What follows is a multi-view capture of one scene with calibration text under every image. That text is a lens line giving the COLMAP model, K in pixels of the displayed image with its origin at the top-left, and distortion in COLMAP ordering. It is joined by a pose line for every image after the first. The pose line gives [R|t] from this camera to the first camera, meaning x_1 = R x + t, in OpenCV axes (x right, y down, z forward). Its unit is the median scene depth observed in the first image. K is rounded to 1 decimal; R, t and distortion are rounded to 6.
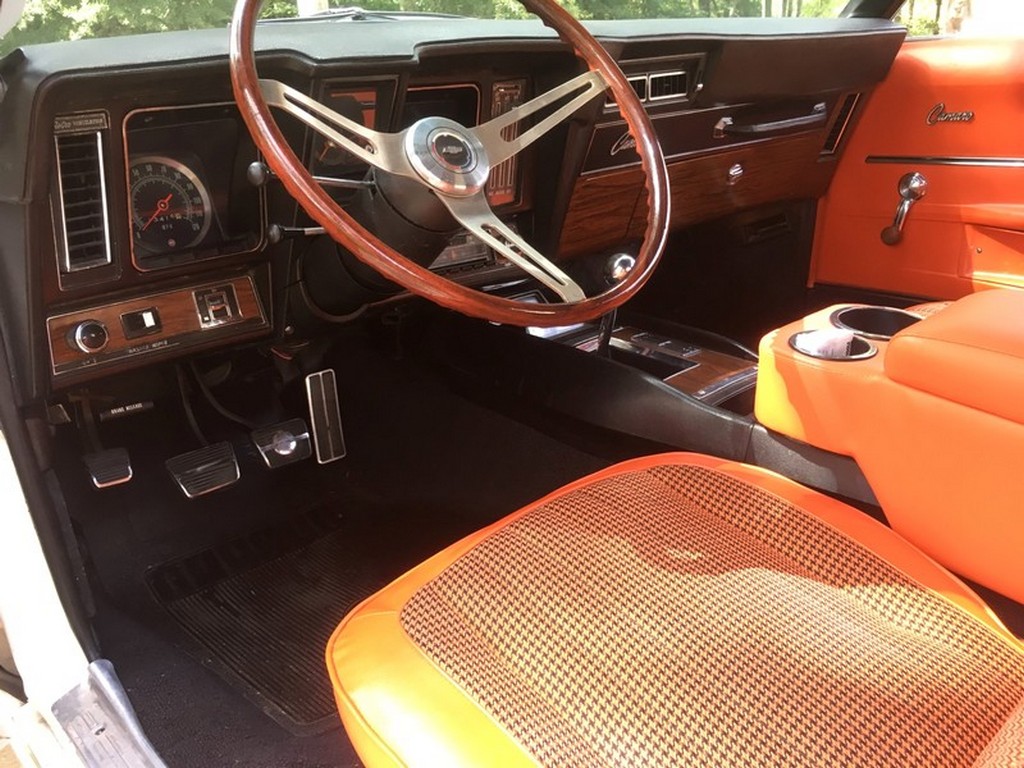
lens RADIAL K [[850.0, 0, 513.3], [0, 850.0, 368.2], [0, 0, 1]] dist [-0.006731, -0.002857]
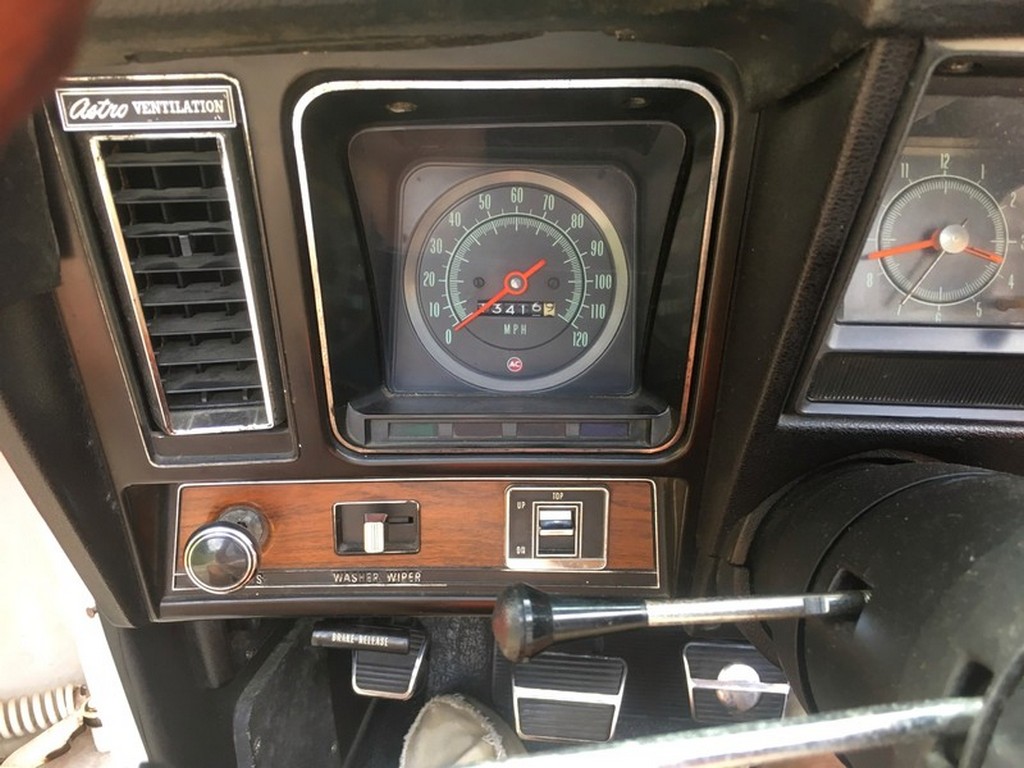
lens RADIAL K [[850.0, 0, 513.3], [0, 850.0, 368.2], [0, 0, 1]] dist [-0.006731, -0.002857]
pose [[0.691257, 0.341068, -0.637052, -0.112385], [-0.281256, 0.939073, 0.197578, -0.235351], [0.665626, 0.042597, 0.745069, 0.660504]]
